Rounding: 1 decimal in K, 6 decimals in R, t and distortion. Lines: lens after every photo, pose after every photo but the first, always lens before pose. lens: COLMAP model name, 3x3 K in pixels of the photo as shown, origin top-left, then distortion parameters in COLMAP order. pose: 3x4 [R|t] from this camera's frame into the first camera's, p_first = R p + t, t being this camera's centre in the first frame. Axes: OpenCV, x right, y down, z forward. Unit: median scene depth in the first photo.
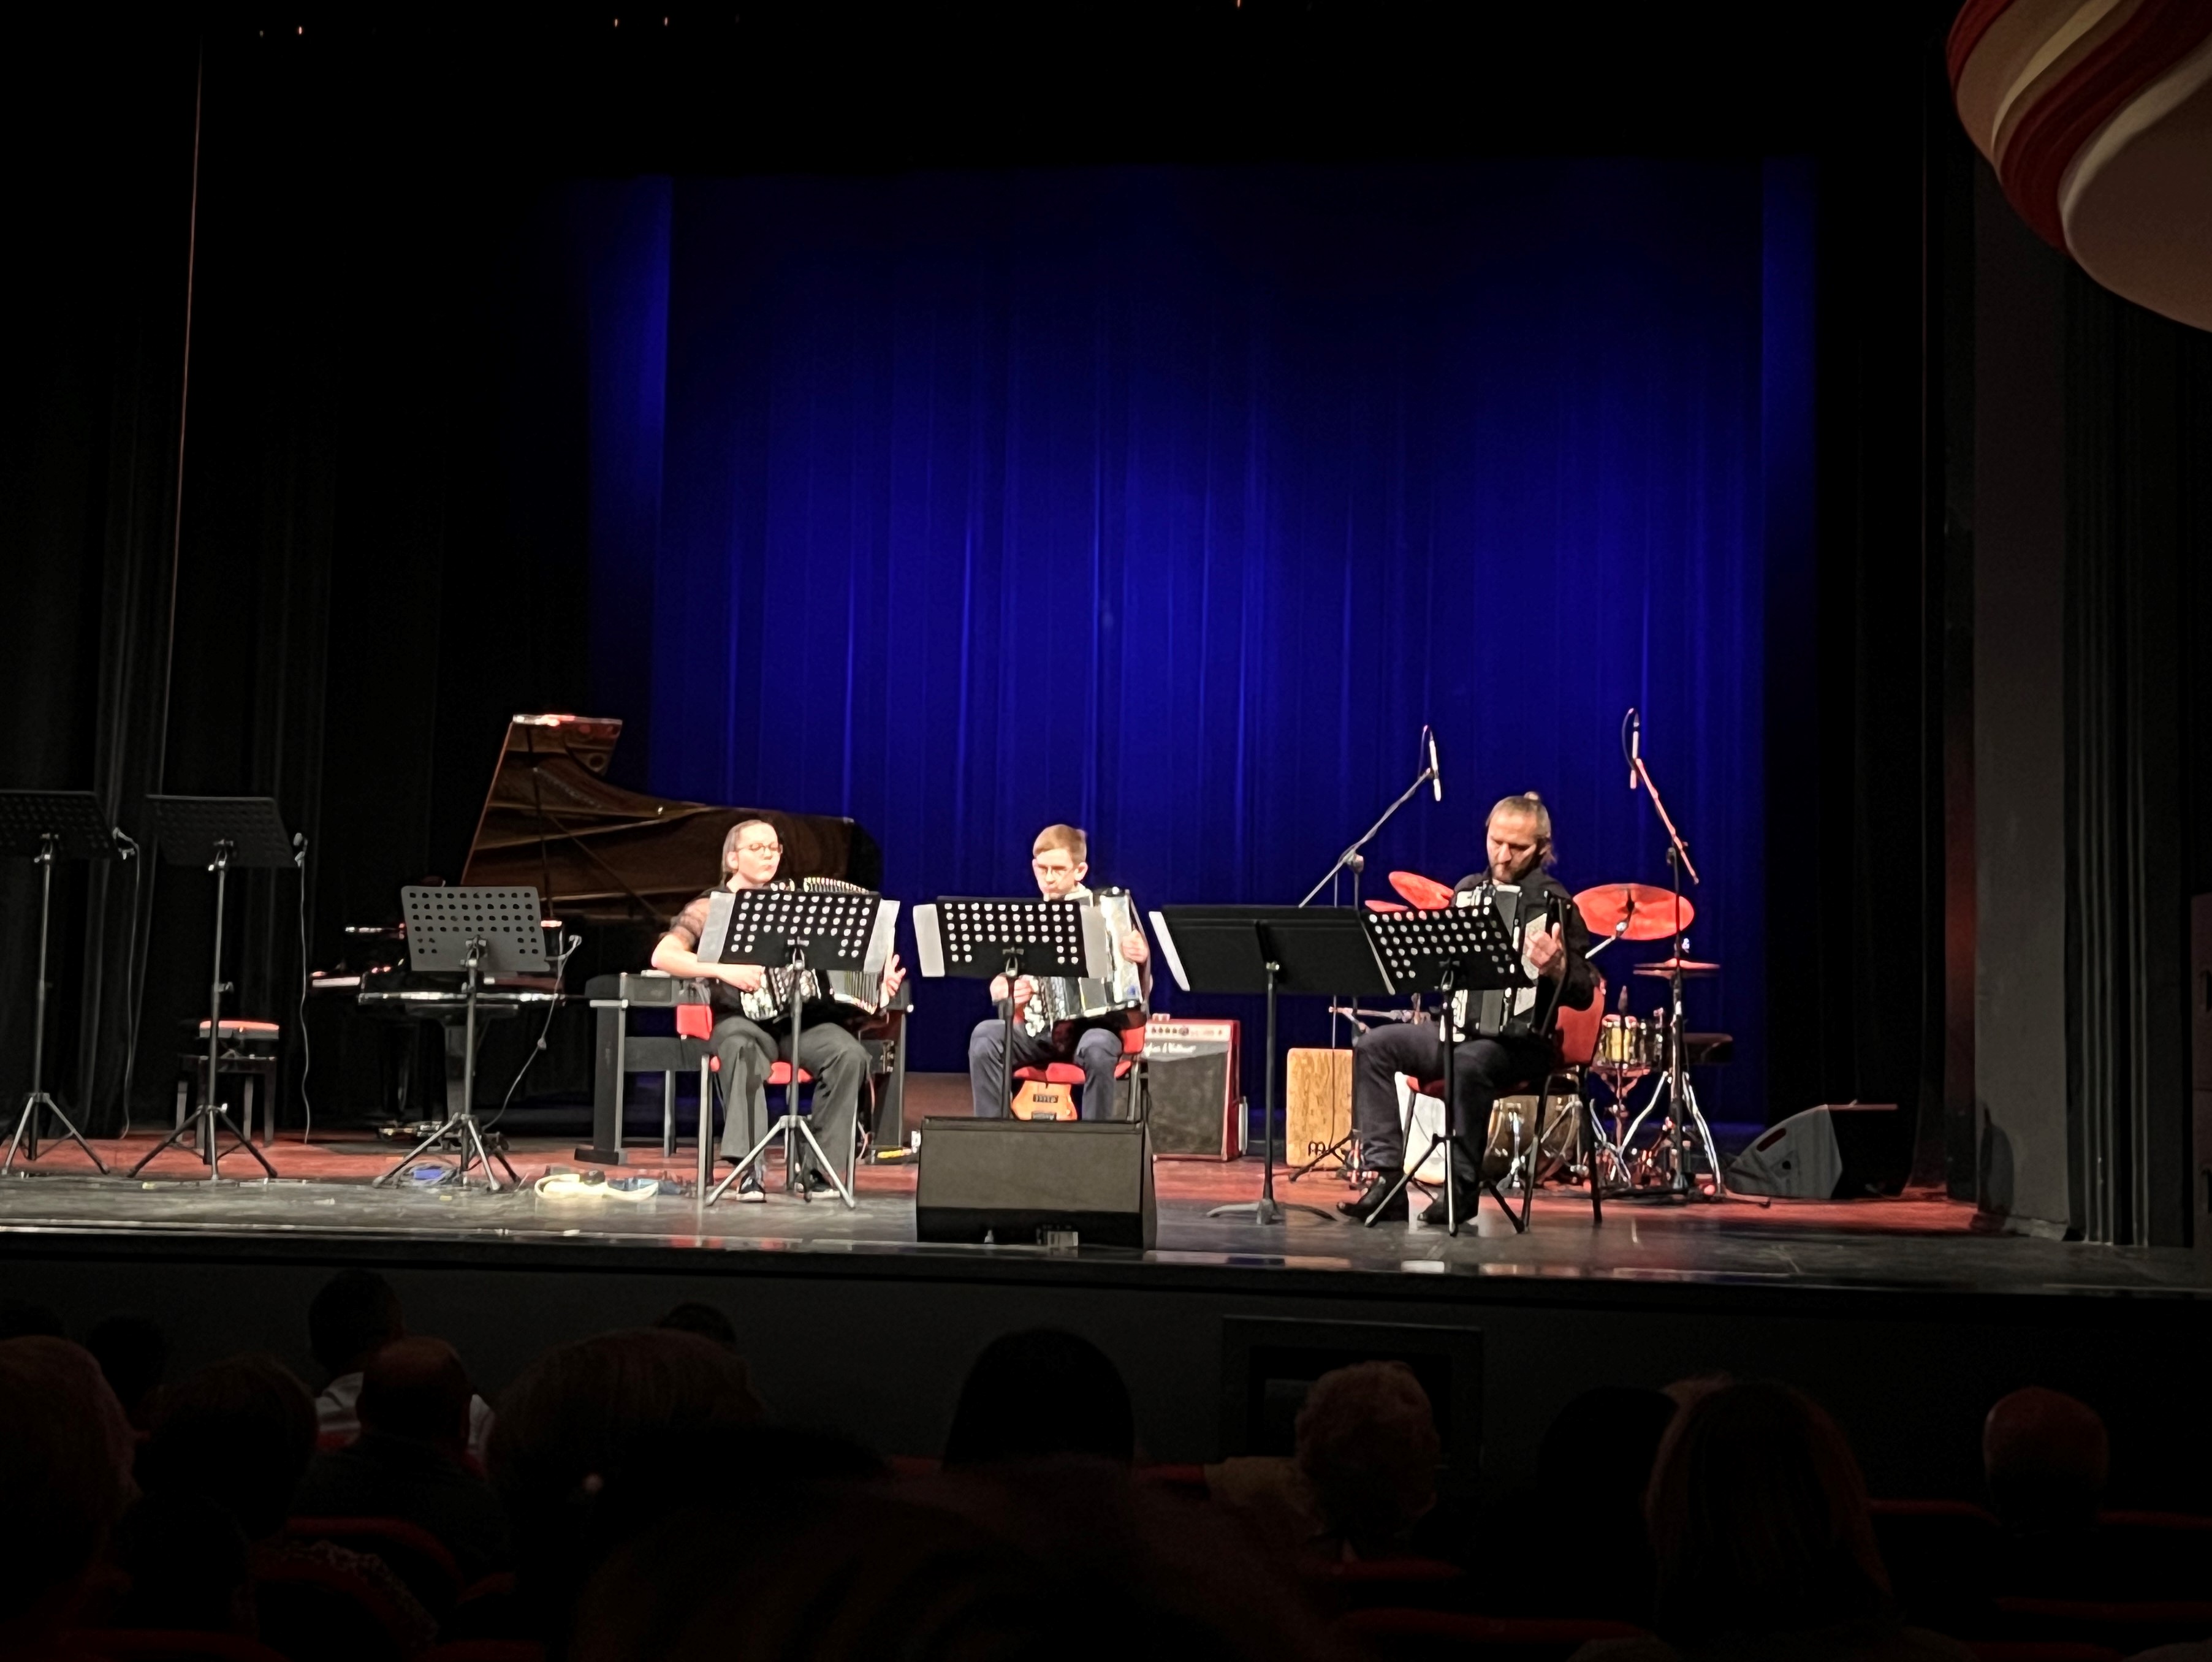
lens RADIAL K [[3396.1, 0, 1110.5], [0, 3396.1, 748.9], [0, 0, 1]] dist [0.147721, -0.073413]
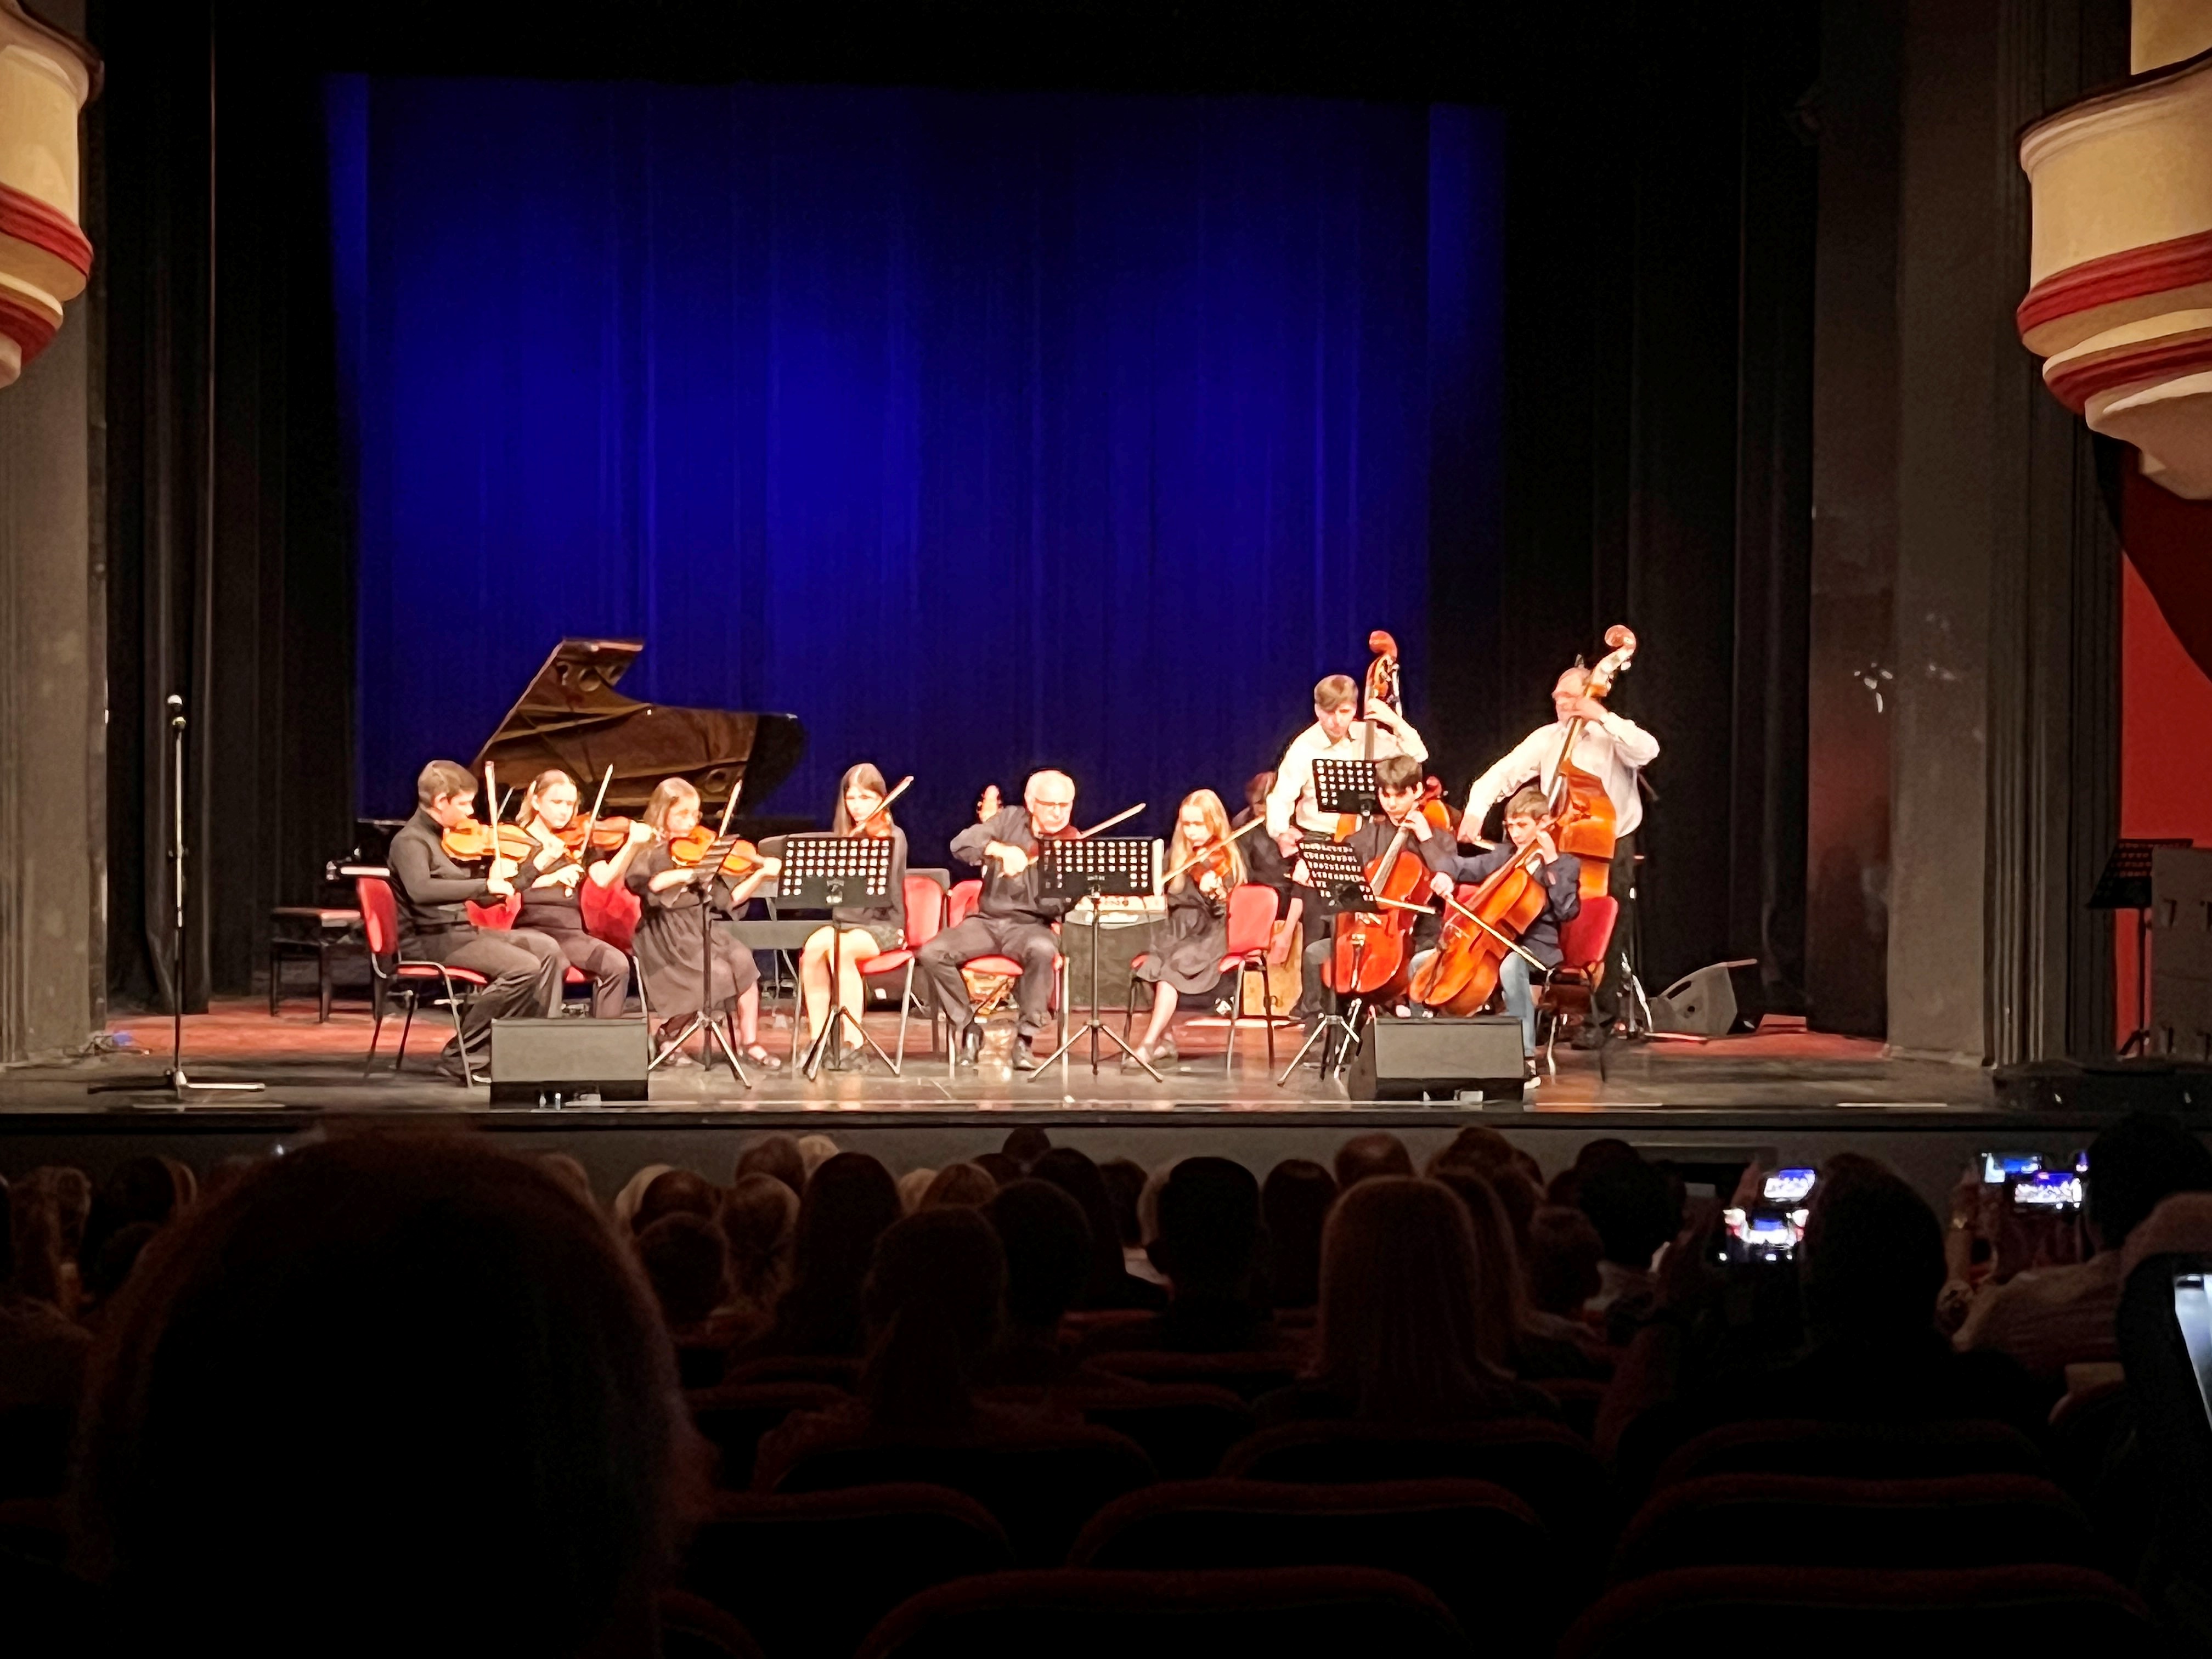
lens RADIAL K [[4445.4, 0, 1065.9], [0, 4445.4, 835.6], [0, 0, 1]] dist [0.180021, 0.116488]
pose [[0.964984, -0.017020, 0.261757, -0.473773], [-0.009712, 0.994890, 0.100493, -0.111575], [-0.262130, -0.099517, 0.959888, -0.553716]]
